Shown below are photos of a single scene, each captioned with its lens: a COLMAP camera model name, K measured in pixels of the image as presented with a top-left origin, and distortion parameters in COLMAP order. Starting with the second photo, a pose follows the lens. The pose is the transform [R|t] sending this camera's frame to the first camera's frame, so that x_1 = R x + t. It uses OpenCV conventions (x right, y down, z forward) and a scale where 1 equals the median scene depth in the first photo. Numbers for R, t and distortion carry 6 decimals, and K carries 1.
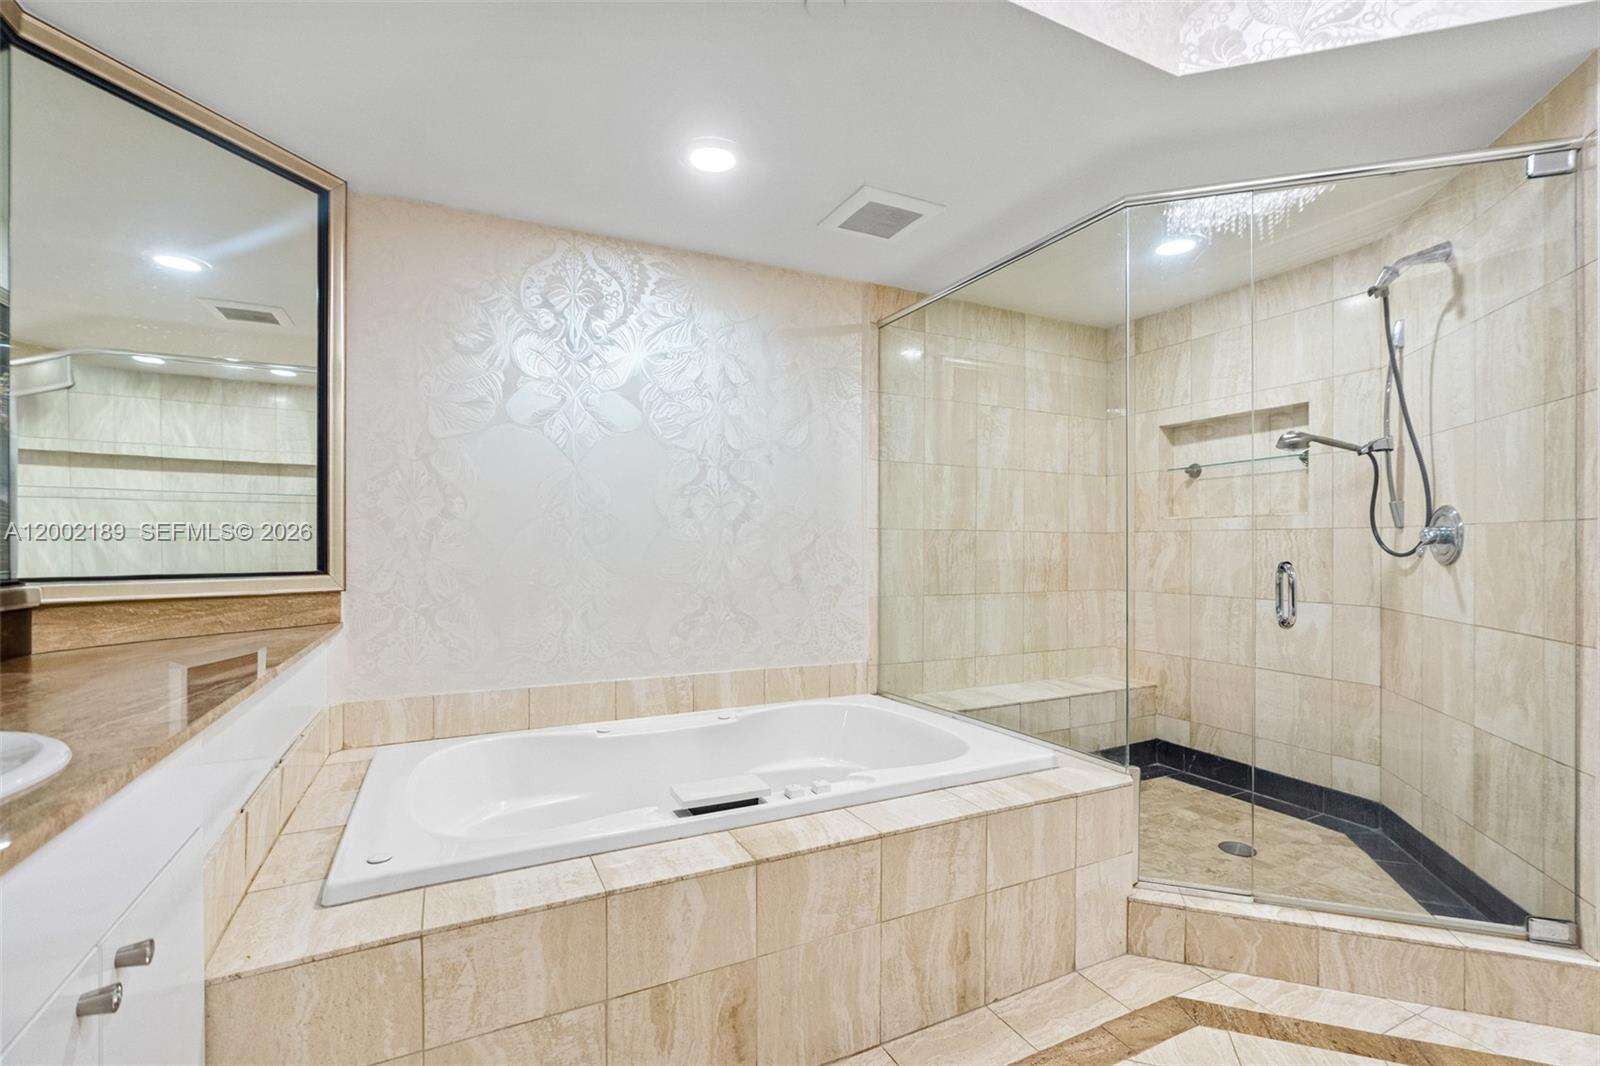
lens RADIAL K [[715.8, 0, 797.4], [0, 715.8, 546.4], [0, 0, 1]] dist [-0.001503, 0.000952]
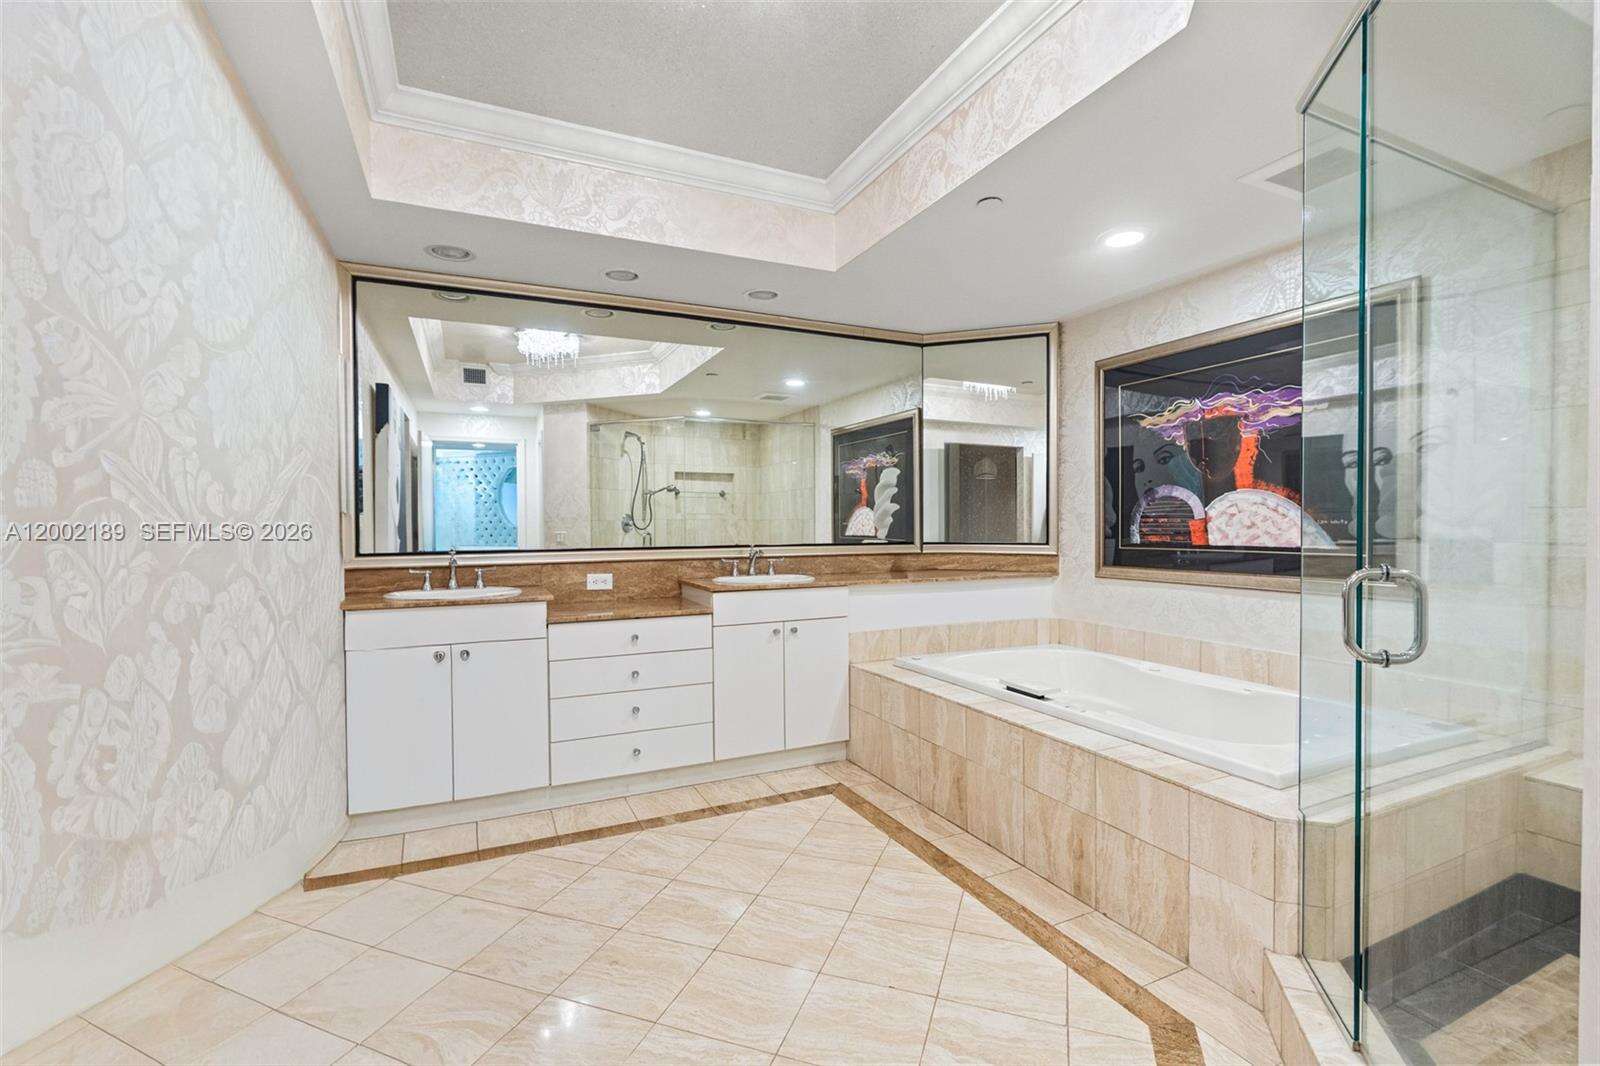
lens RADIAL K [[712.0, 0, 804.6], [0, 712.0, 534.9], [0, 0, 1]] dist [-0.009714, 0.005871]
pose [[-0.020247, 0.015238, -0.999679, 1.473619], [0.002815, 0.999881, 0.015184, -0.018920], [0.999791, -0.002507, -0.020288, 0.528376]]
